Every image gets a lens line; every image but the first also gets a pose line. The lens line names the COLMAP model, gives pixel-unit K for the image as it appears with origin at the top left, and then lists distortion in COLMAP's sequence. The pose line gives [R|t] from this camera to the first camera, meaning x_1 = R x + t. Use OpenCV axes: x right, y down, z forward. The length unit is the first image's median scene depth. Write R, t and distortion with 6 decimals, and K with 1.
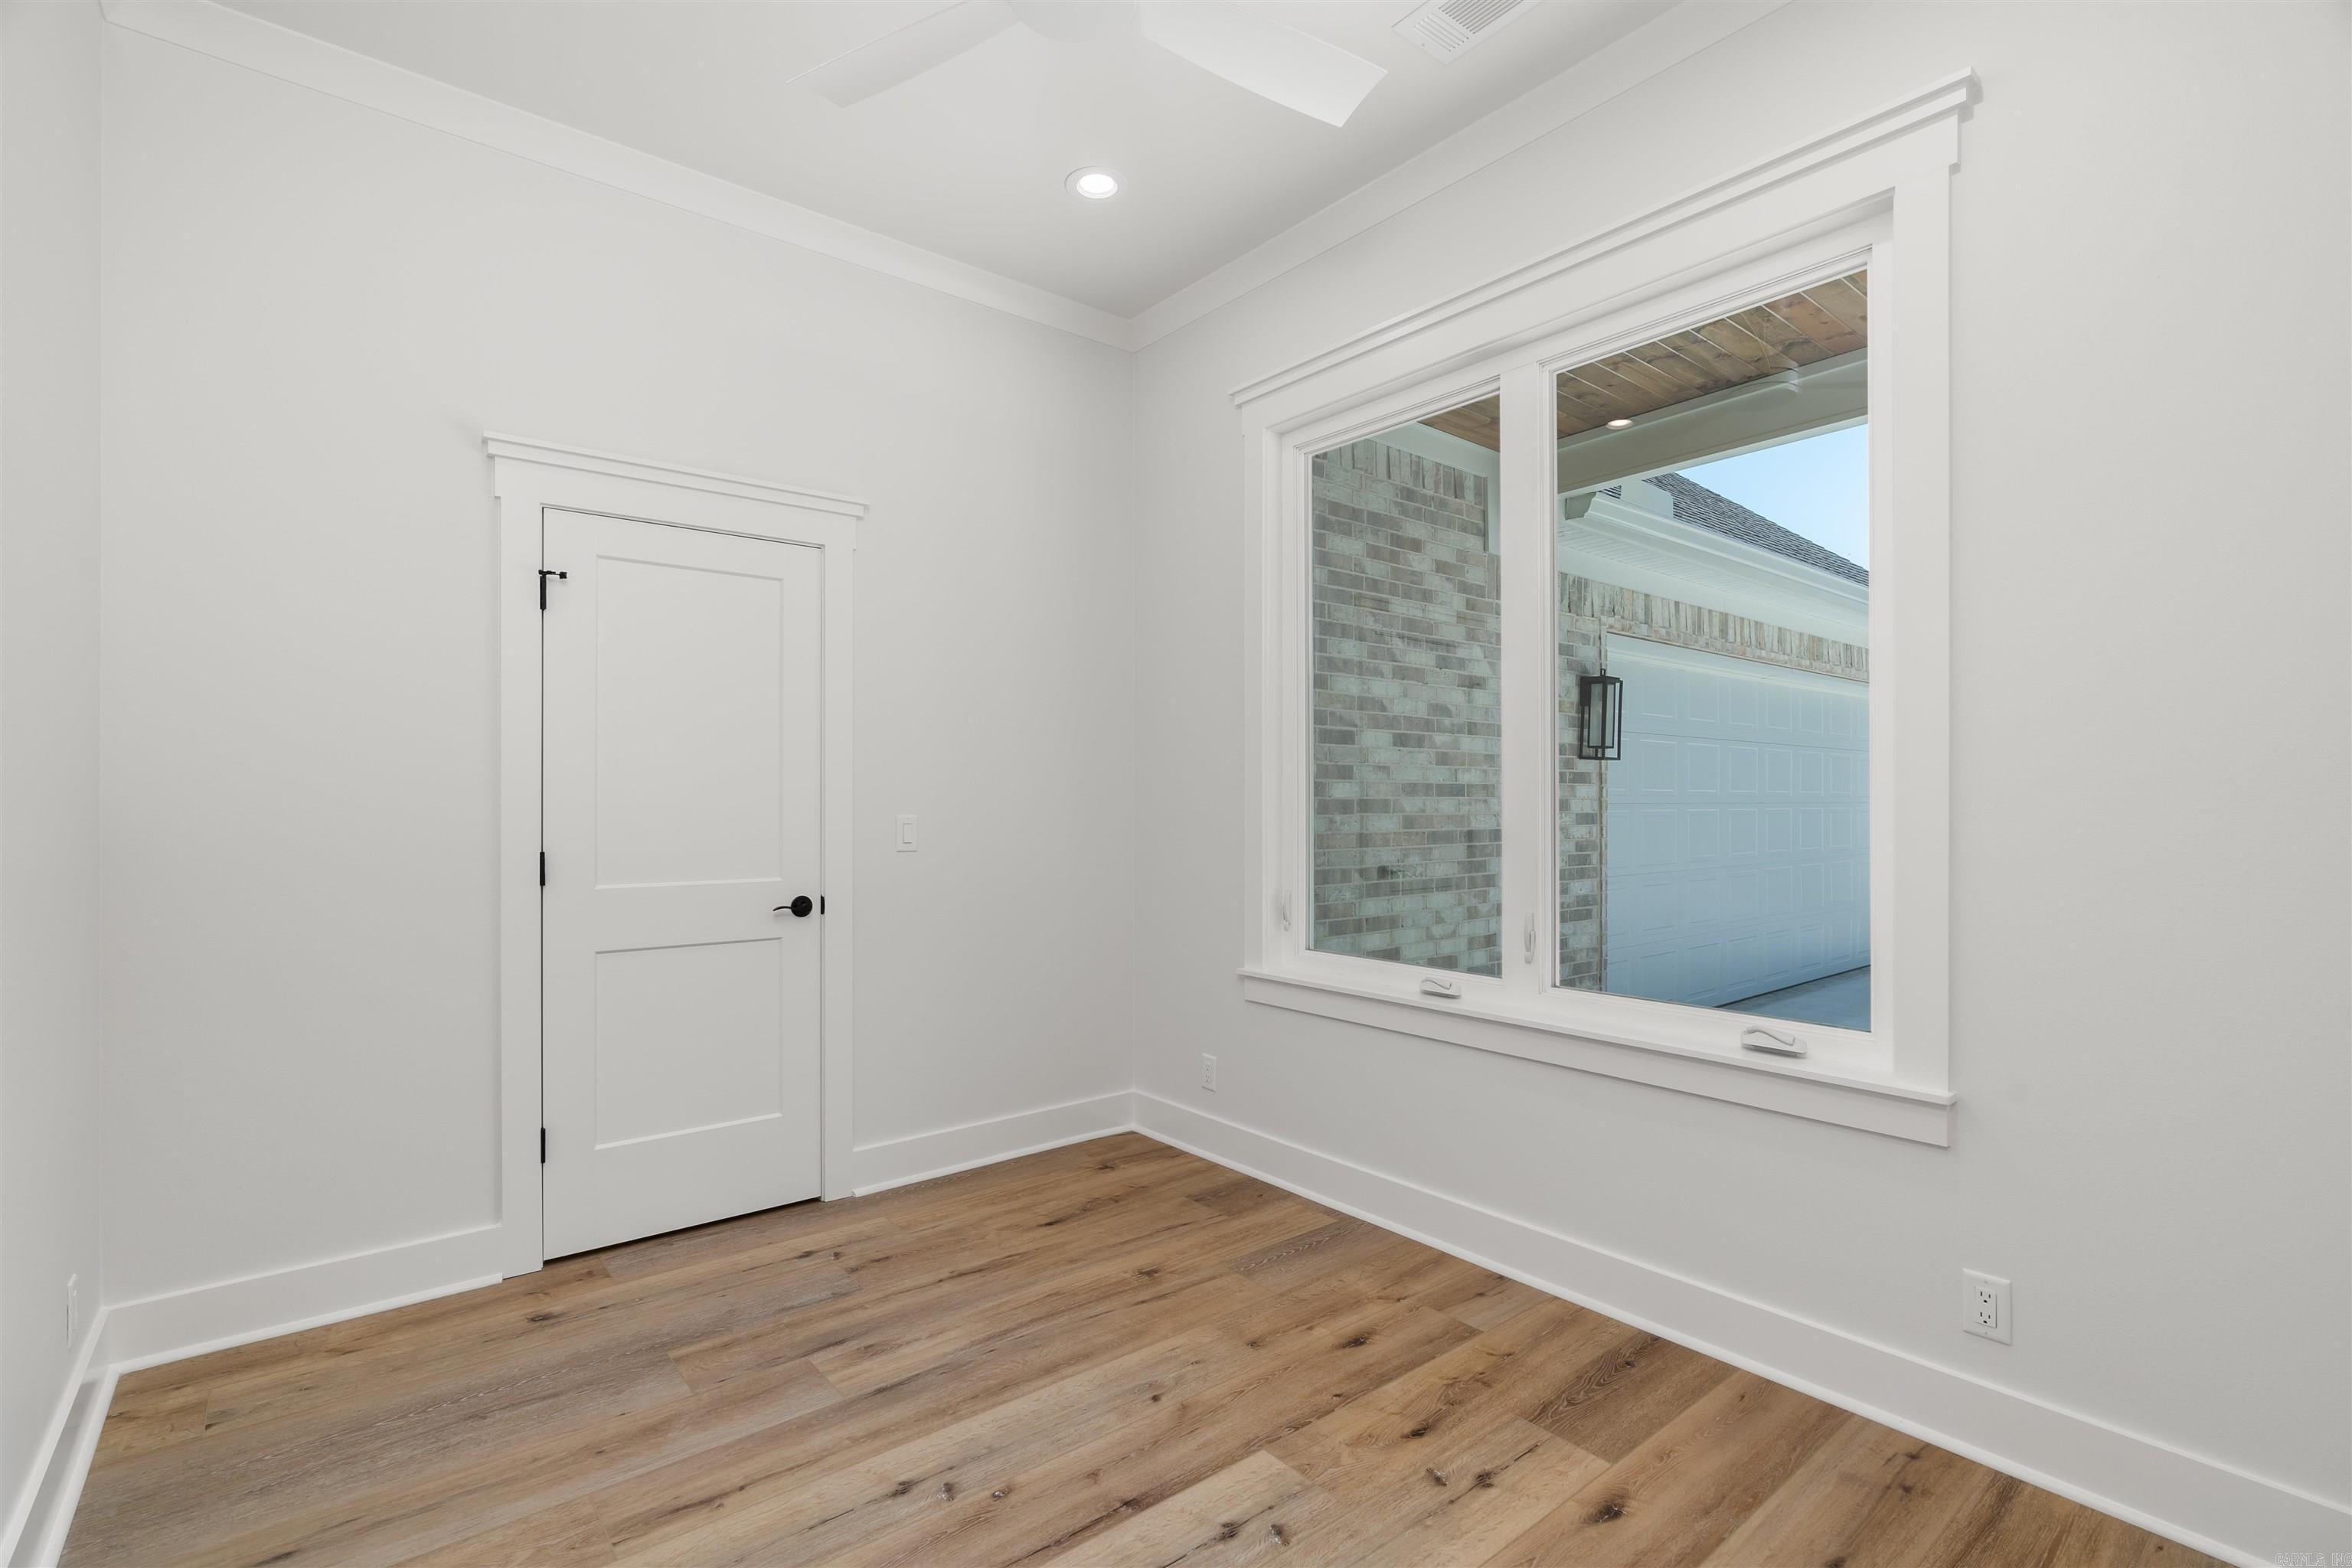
lens RADIAL K [[1088.0, 0, 1172.2], [0, 1088.0, 773.6], [0, 0, 1]] dist [-0.004630, 0.000293]
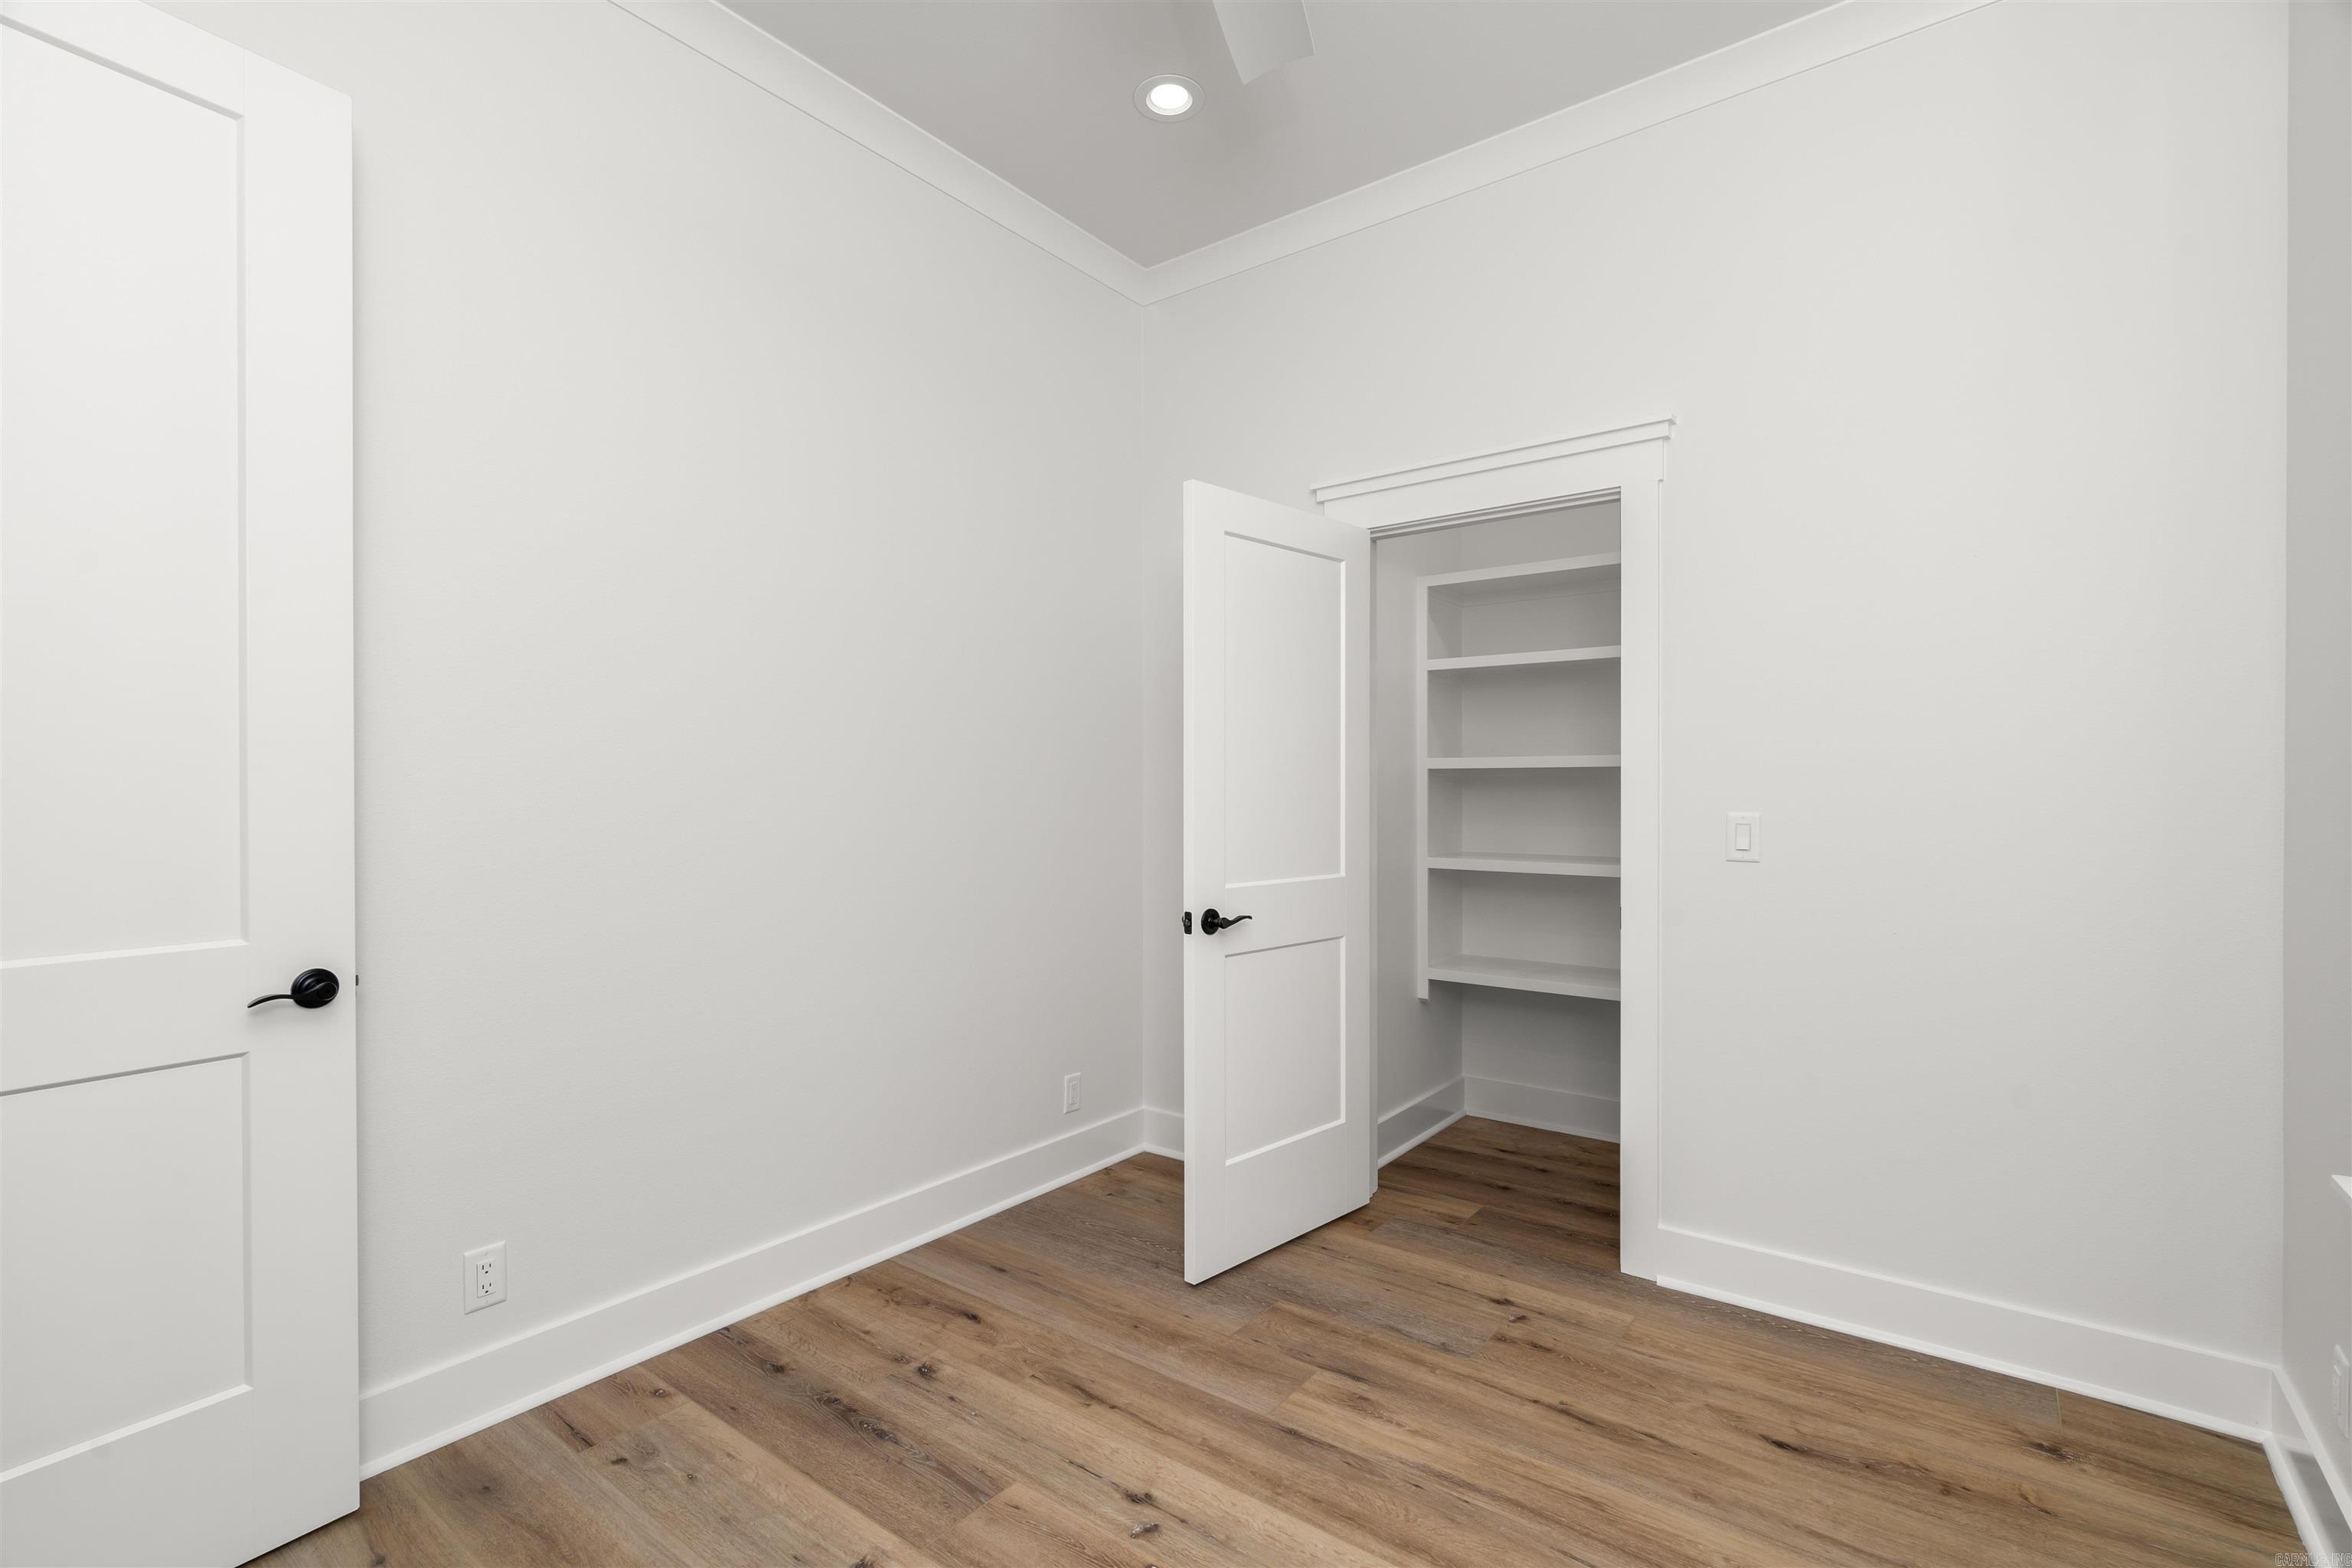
lens RADIAL K [[1088.0, 0, 1172.2], [0, 1088.0, 773.6], [0, 0, 1]] dist [-0.004630, 0.000293]
pose [[0.221454, -0.011465, -0.975103, 0.556179], [0.025187, 0.999665, -0.006033, 0.008584], [0.974846, -0.023224, 0.221668, 0.636693]]
